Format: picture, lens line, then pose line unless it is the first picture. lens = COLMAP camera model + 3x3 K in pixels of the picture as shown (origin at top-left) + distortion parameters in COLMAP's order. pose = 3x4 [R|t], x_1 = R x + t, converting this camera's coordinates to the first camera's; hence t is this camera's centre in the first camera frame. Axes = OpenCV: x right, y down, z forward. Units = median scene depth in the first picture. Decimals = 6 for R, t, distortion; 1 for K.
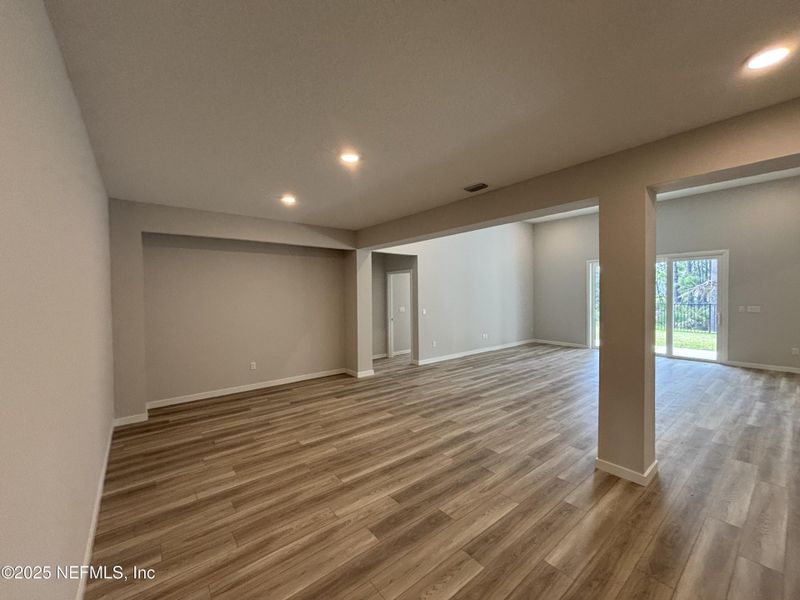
lens RADIAL K [[324.7, 0, 400.3], [0, 324.7, 295.0], [0, 0, 1]] dist [0.002157, 0.000739]
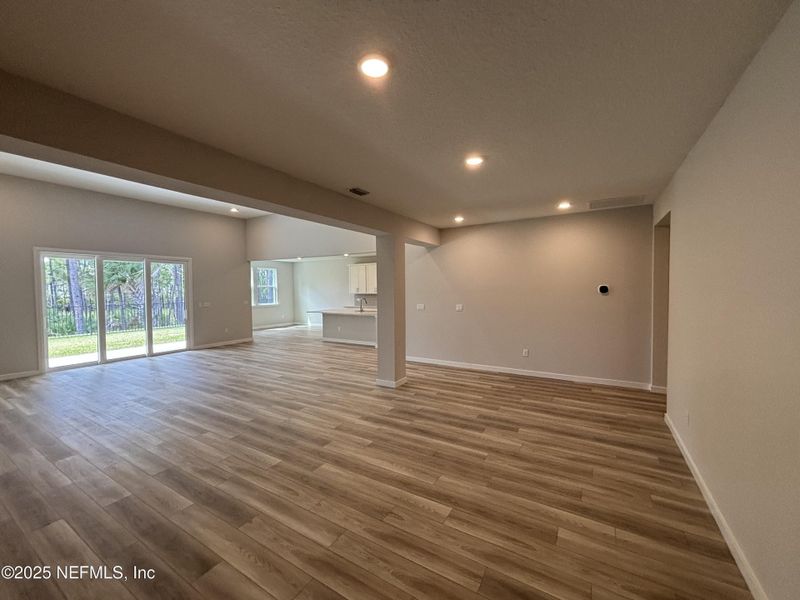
lens RADIAL K [[324.7, 0, 403.4], [0, 324.7, 297.6], [0, 0, 1]] dist [0.002157, 0.000739]
pose [[-0.342888, -0.017296, 0.939217, -0.786132], [0.024211, 0.999336, 0.027242, -0.001881], [-0.939064, 0.032081, -0.342241, 1.152250]]
